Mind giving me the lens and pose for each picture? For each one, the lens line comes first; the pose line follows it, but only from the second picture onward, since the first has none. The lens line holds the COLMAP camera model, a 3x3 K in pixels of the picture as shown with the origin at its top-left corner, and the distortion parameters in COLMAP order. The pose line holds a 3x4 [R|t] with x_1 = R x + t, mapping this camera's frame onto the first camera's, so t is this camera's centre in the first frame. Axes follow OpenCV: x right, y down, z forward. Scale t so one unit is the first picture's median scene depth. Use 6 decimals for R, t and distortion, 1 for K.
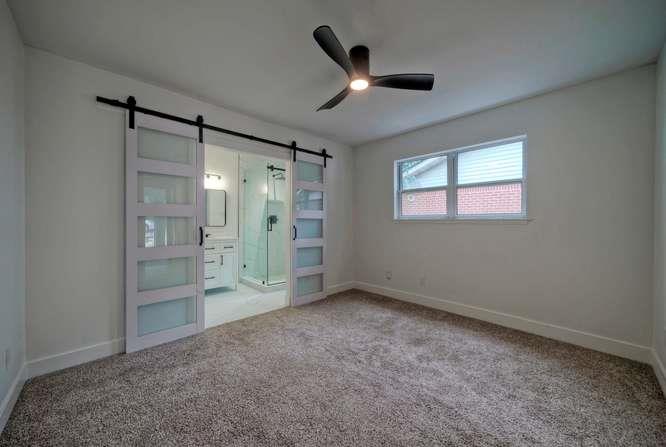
lens RADIAL K [[243.7, 0, 335.5], [0, 243.7, 222.5], [0, 0, 1]] dist [-0.006407, 0.001680]
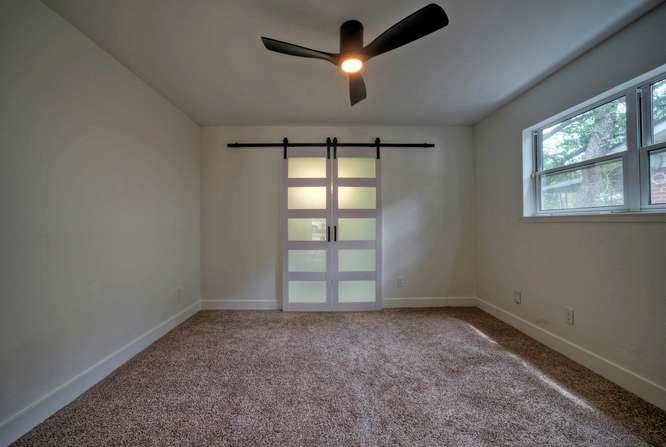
lens RADIAL K [[243.7, 0, 330.3], [0, 243.7, 221.3], [0, 0, 1]] dist [-0.006407, 0.001680]
pose [[0.737848, -0.009801, -0.674895, 0.400339], [0.005498, 0.999949, -0.008511, 0.003851], [0.674944, 0.002569, 0.737865, 0.189308]]
